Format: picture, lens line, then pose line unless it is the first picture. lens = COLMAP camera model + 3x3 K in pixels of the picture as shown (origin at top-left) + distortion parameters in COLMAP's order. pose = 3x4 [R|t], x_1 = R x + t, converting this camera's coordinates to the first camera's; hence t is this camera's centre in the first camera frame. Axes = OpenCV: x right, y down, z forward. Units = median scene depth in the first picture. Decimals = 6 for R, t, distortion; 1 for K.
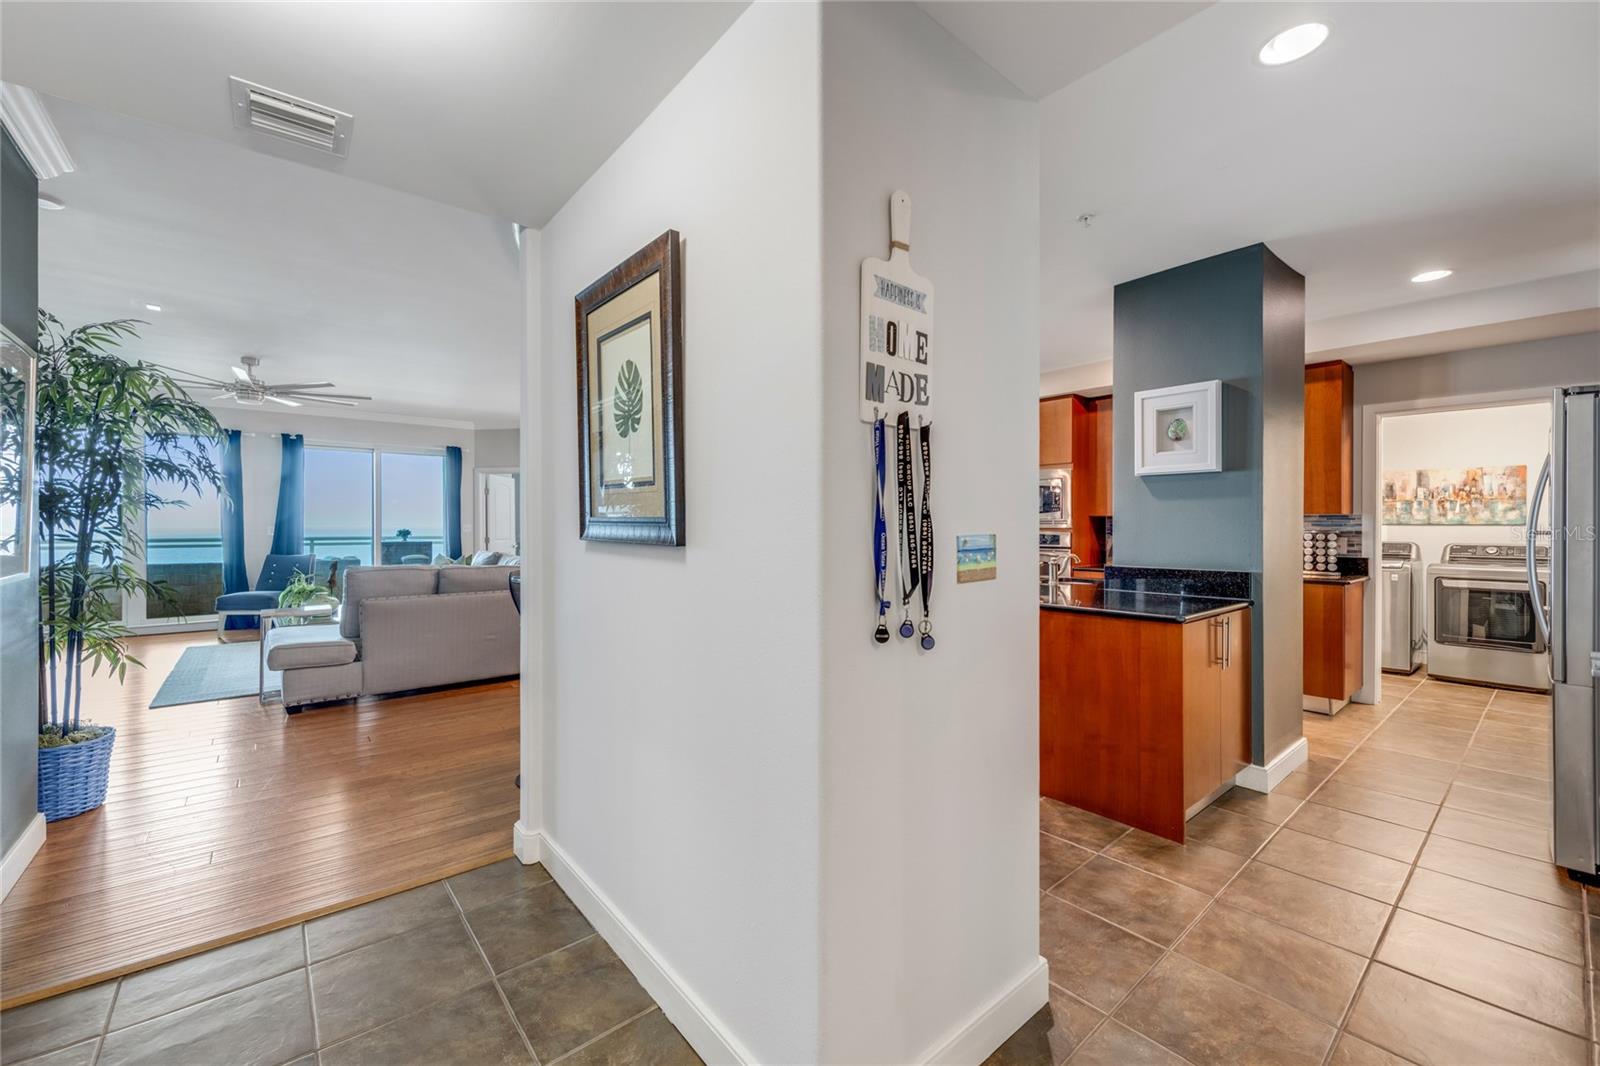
lens RADIAL K [[640.8, 0, 802.9], [0, 640.8, 529.8], [0, 0, 1]] dist [0.015648, 0.000200]
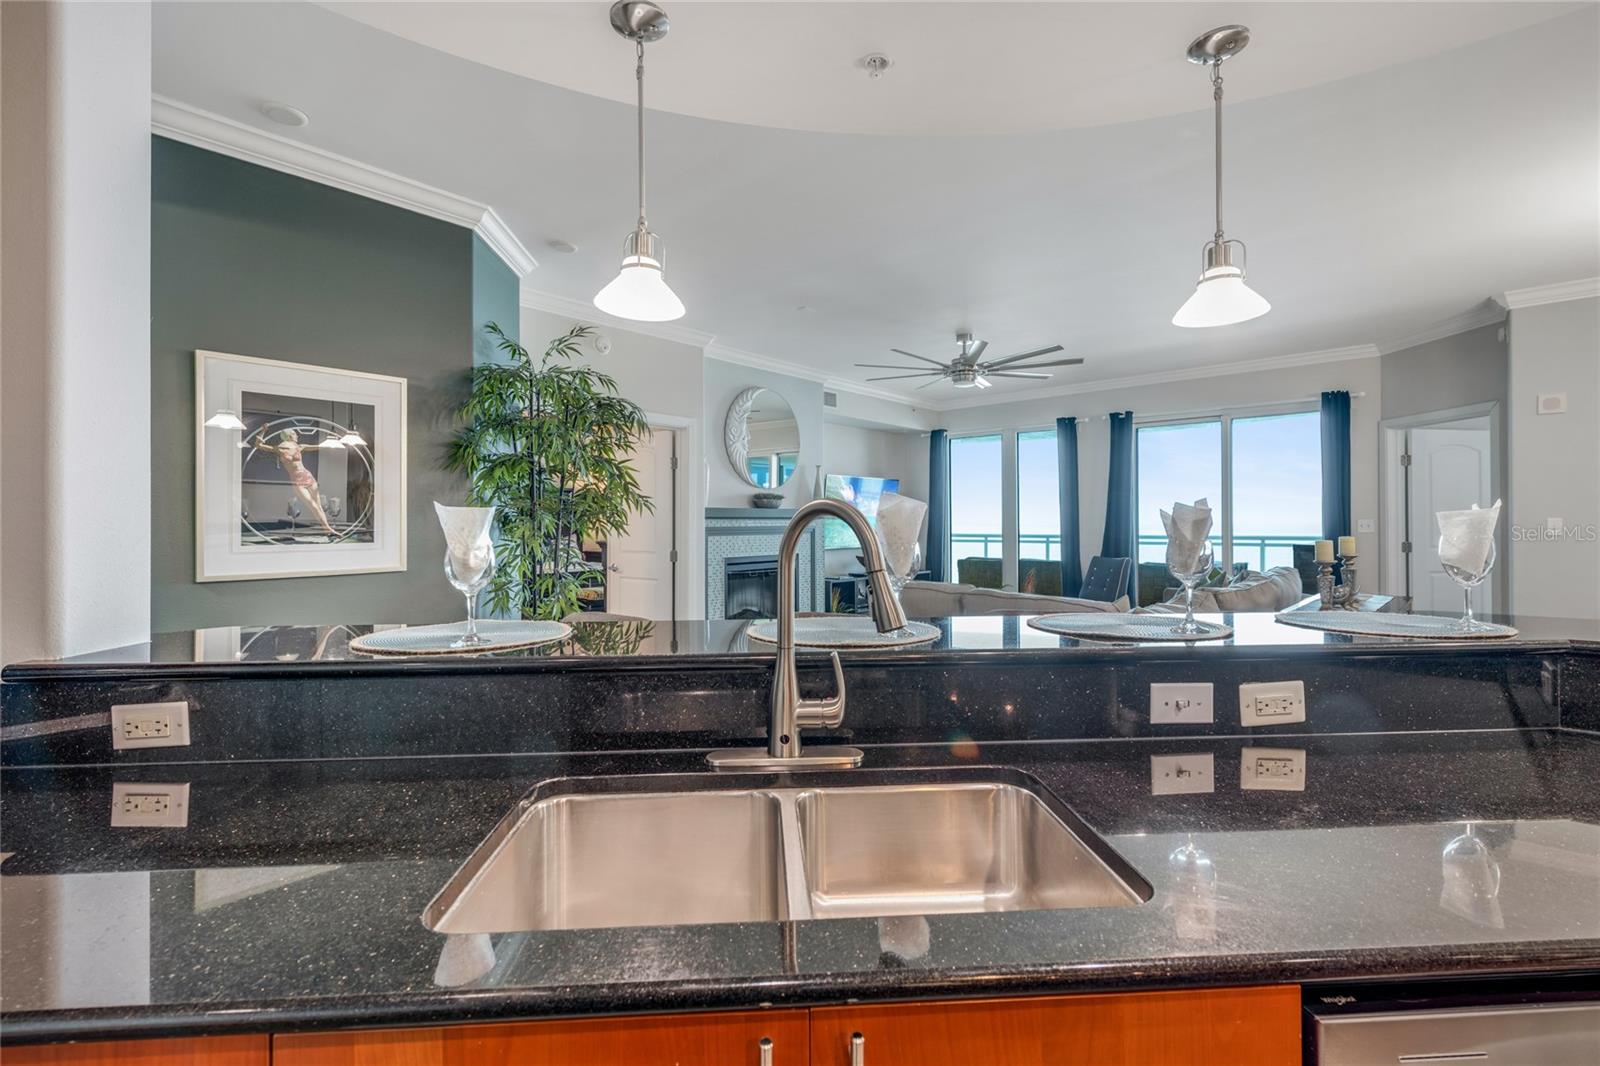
lens RADIAL K [[713.9, 0, 795.5], [0, 713.9, 519.1], [0, 0, 1]] dist [0.000941, -0.000351]
pose [[0.121521, -0.003434, -0.992583, 0.130810], [-0.002315, 0.999990, -0.003743, -0.008181], [0.992586, 0.002753, 0.121511, 0.755275]]
